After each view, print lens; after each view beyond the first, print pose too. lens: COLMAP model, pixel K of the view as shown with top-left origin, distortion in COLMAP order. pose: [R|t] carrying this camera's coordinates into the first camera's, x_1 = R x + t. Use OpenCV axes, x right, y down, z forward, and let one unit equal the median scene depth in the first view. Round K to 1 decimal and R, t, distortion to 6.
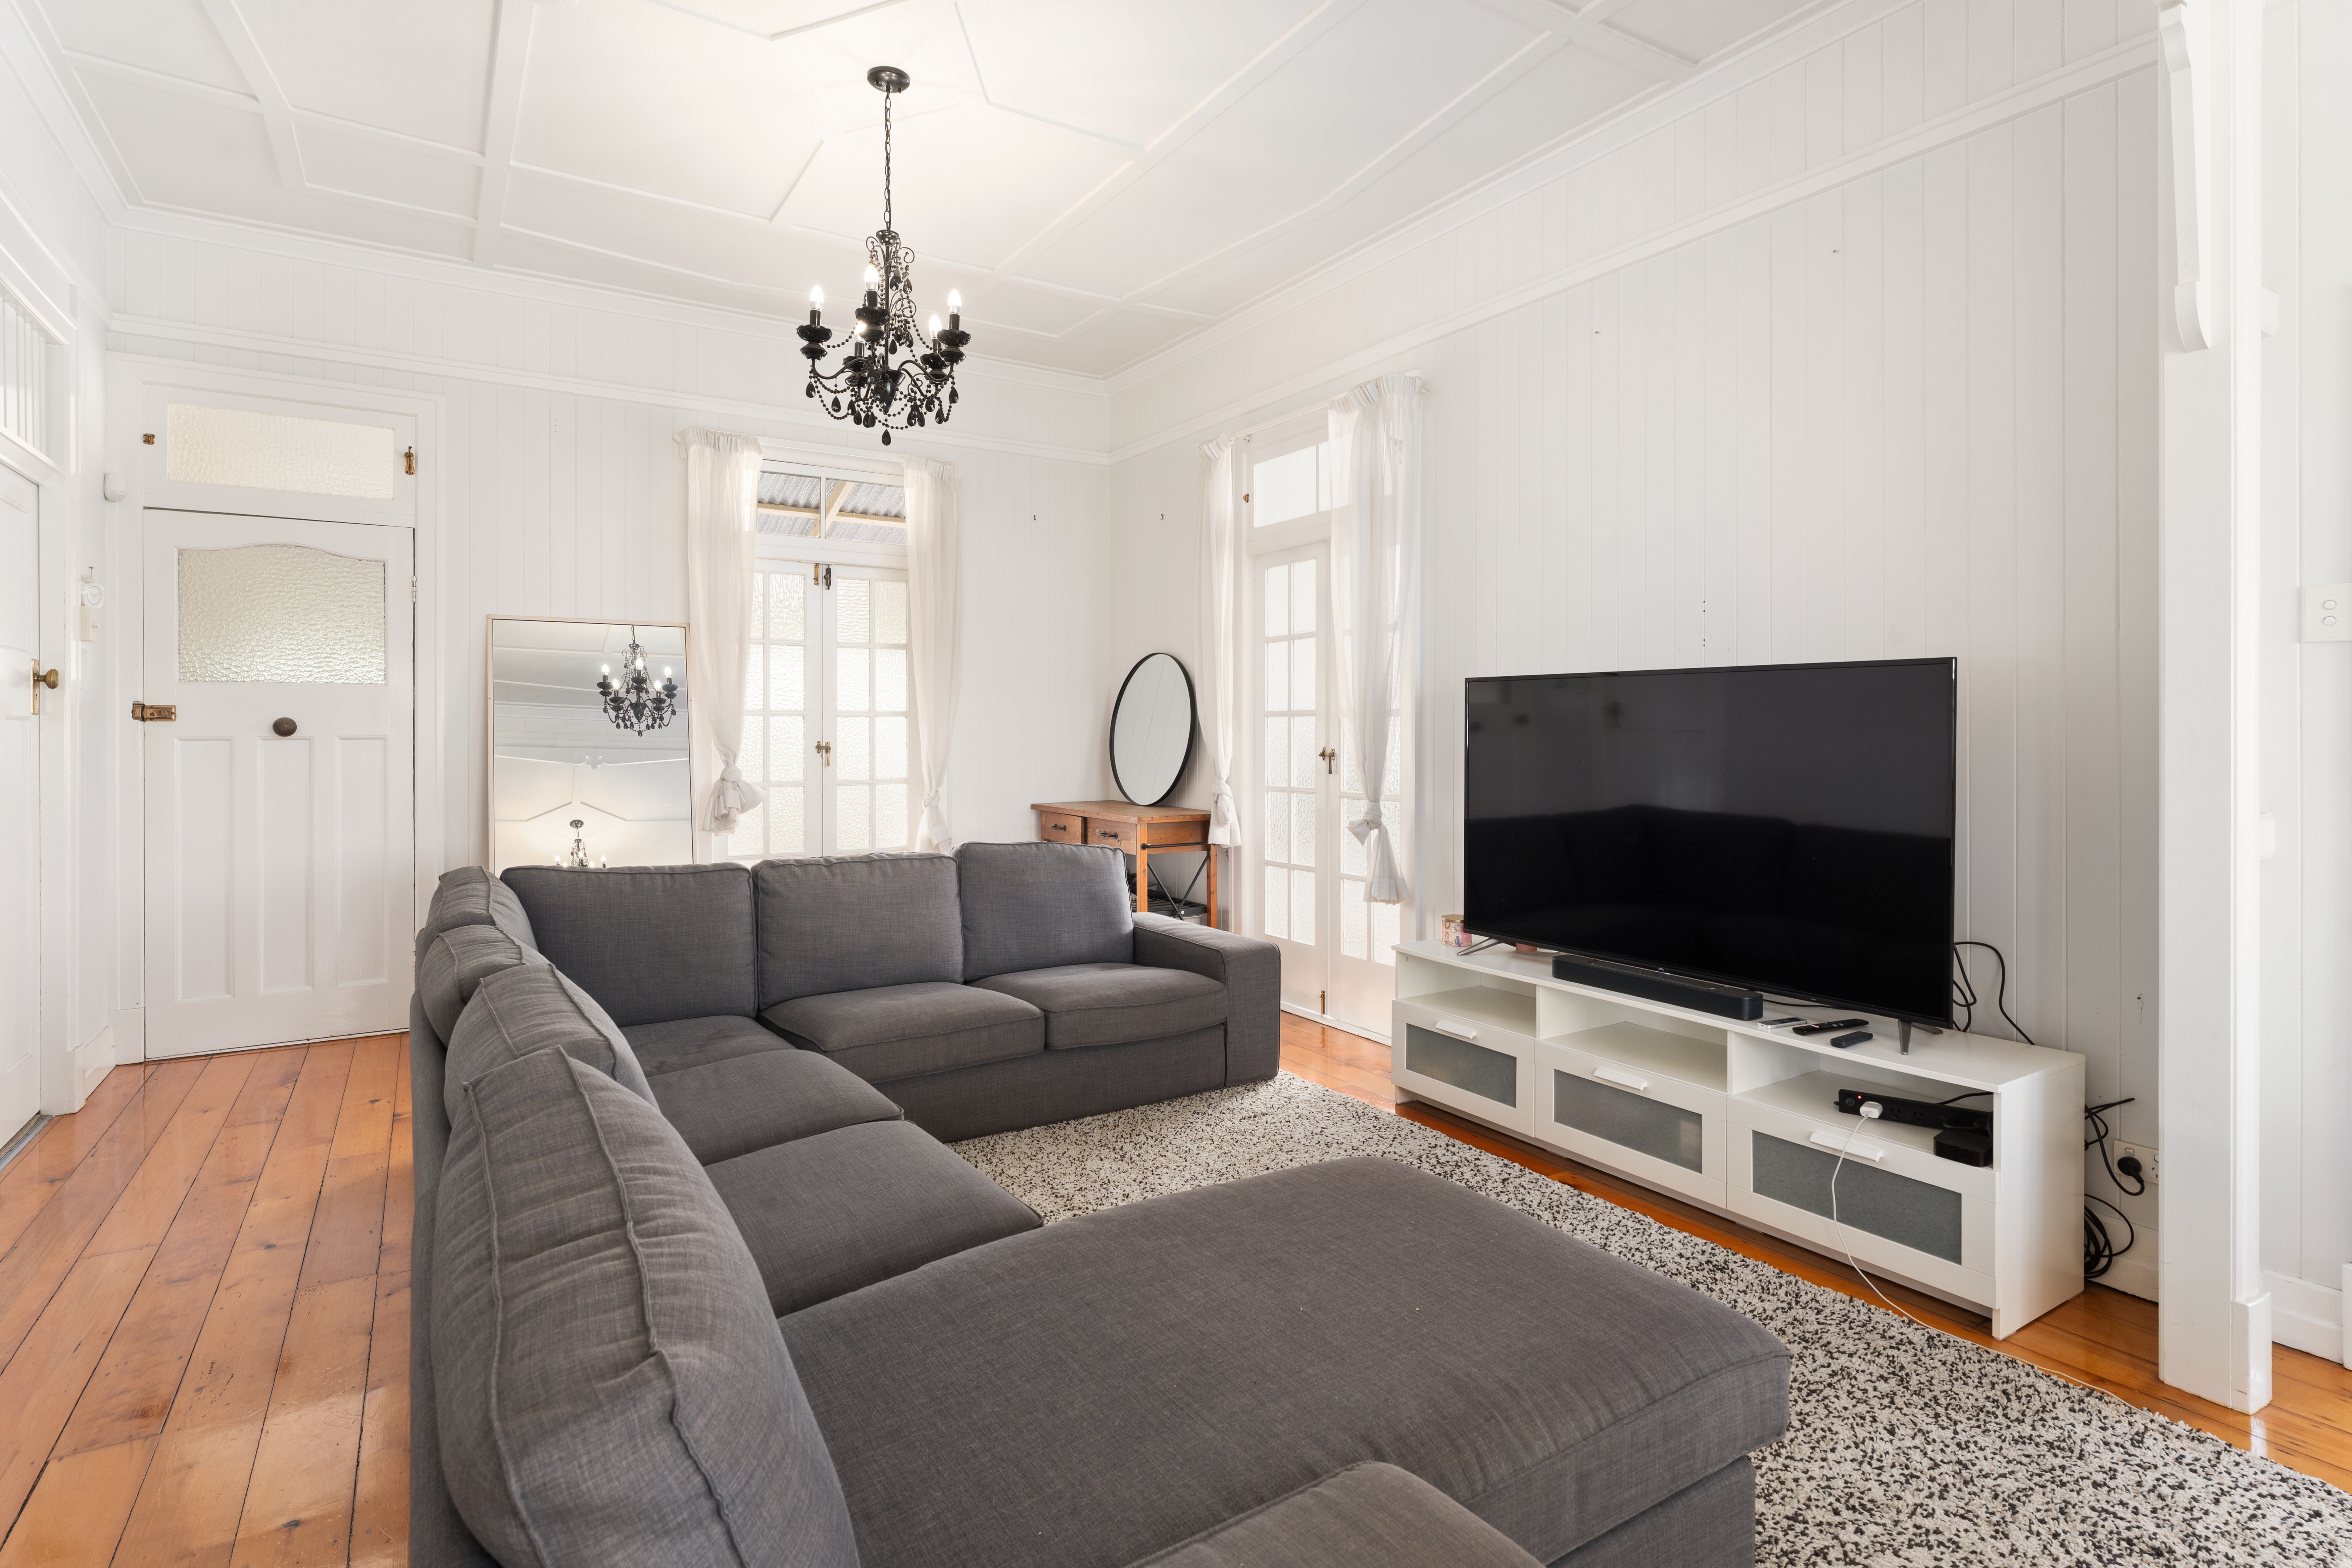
lens RADIAL K [[1171.8, 0, 1175.7], [0, 1171.8, 735.1], [0, 0, 1]] dist [-0.000067, 0.000310]
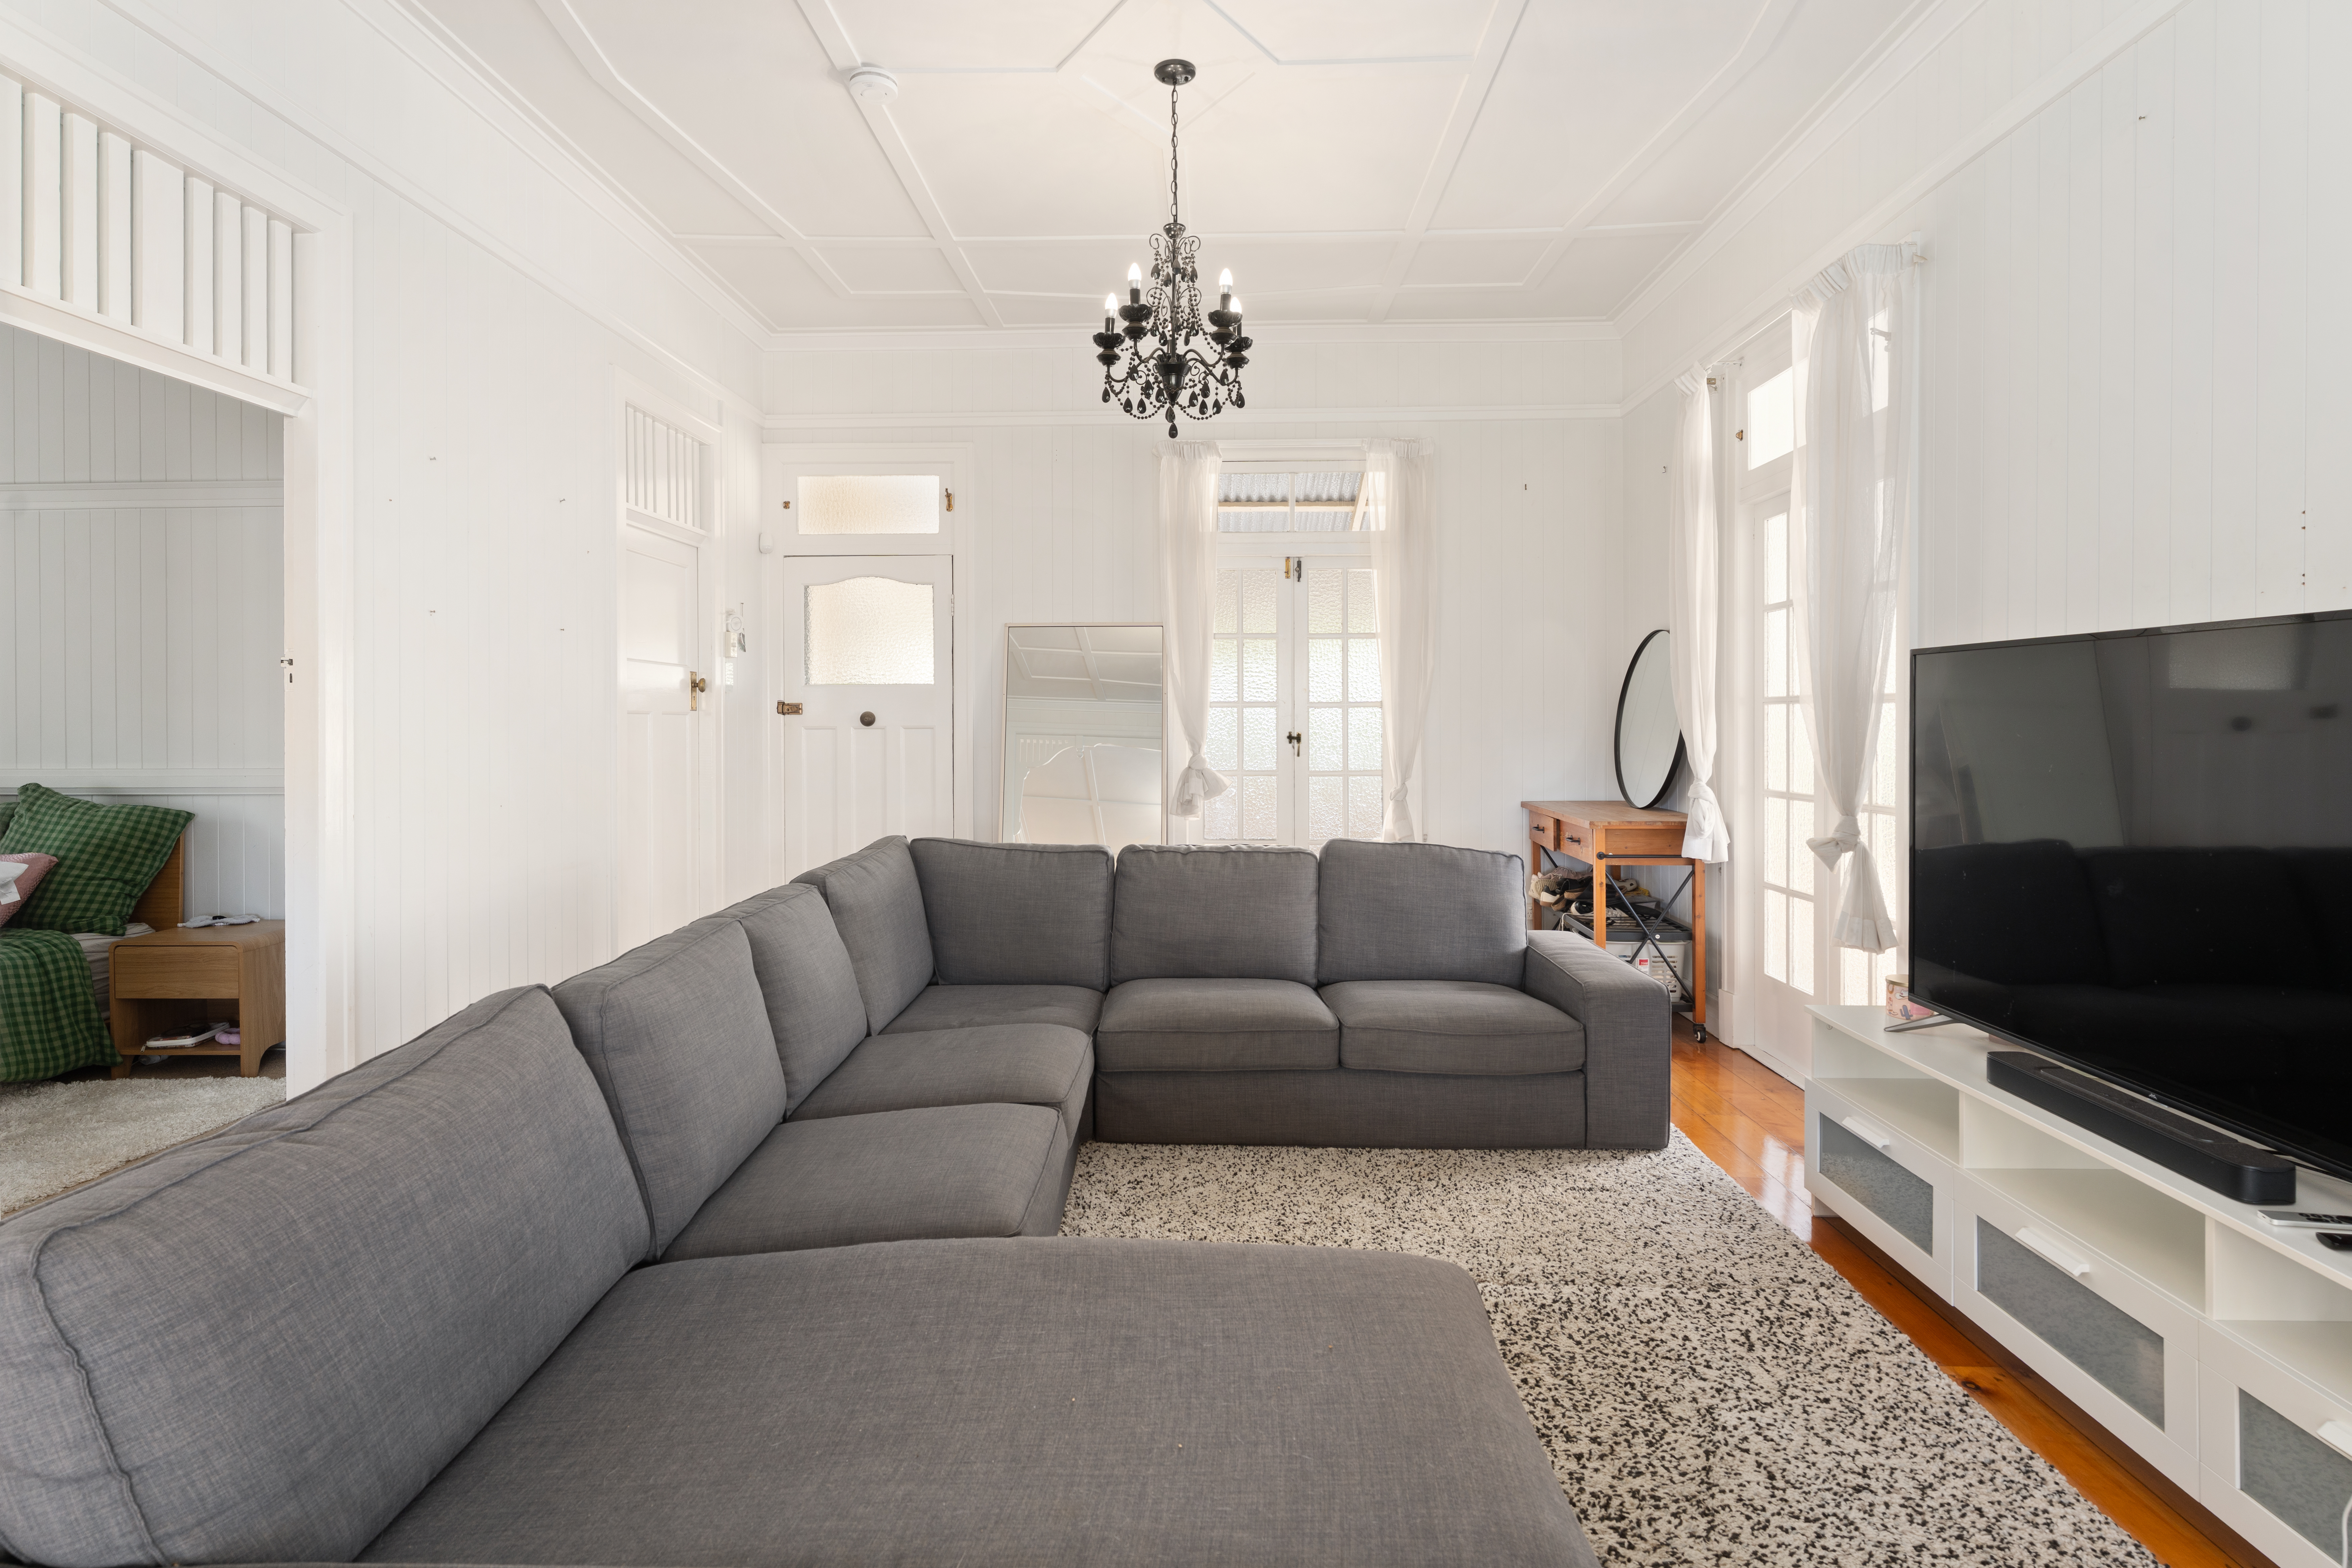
lens RADIAL K [[1185.0, 0, 1175.1], [0, 1185.0, 724.3], [0, 0, 1]] dist [-0.001456, -0.000179]
pose [[0.826880, 0.000994, -0.562377, 0.286319], [-0.000865, 1.000000, 0.000495, -0.002342], [0.562377, 0.000077, 0.826881, 0.141479]]
